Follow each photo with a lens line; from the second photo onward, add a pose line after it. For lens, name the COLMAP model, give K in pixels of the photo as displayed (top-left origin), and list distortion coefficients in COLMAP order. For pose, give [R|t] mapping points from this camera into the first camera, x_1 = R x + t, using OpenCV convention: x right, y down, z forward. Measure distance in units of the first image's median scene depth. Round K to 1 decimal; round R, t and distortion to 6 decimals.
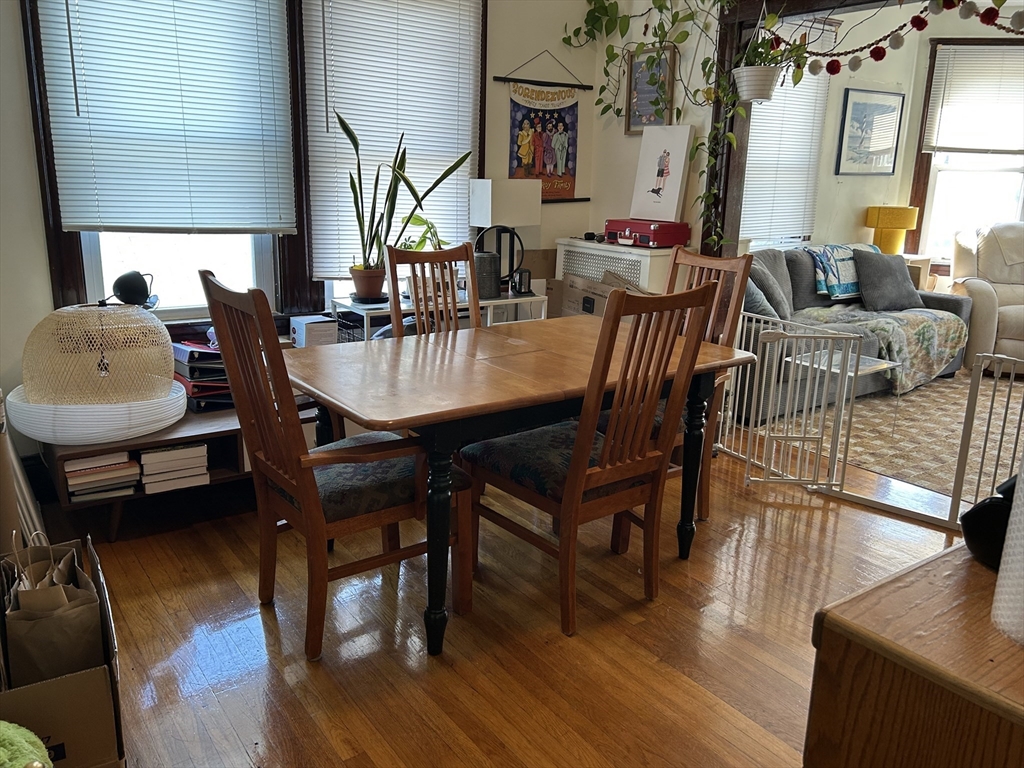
lens RADIAL K [[815.1, 0, 511.7], [0, 815.1, 380.6], [0, 0, 1]] dist [0.030411, -0.015460]
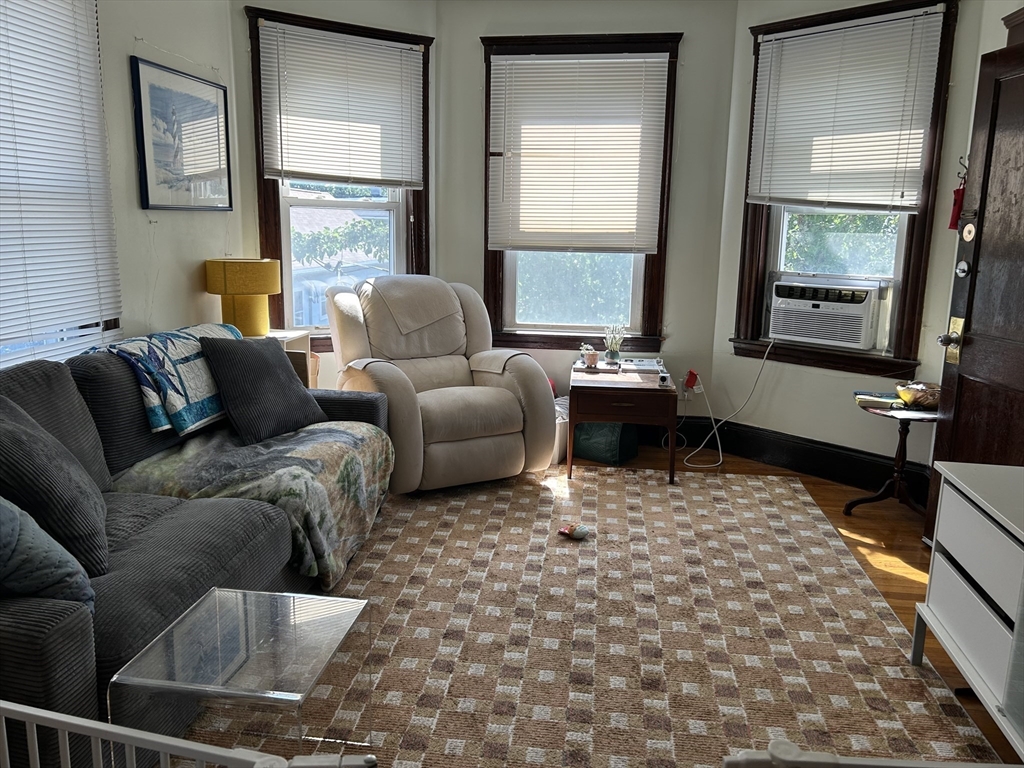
lens RADIAL K [[815.1, 0, 508.5], [0, 815.1, 383.4], [0, 0, 1]] dist [0.030411, -0.015460]
pose [[0.703572, -0.143031, 0.696081, 0.167522], [0.172941, 0.984548, 0.027503, -0.108170], [-0.689259, 0.101031, 0.717436, 0.448232]]
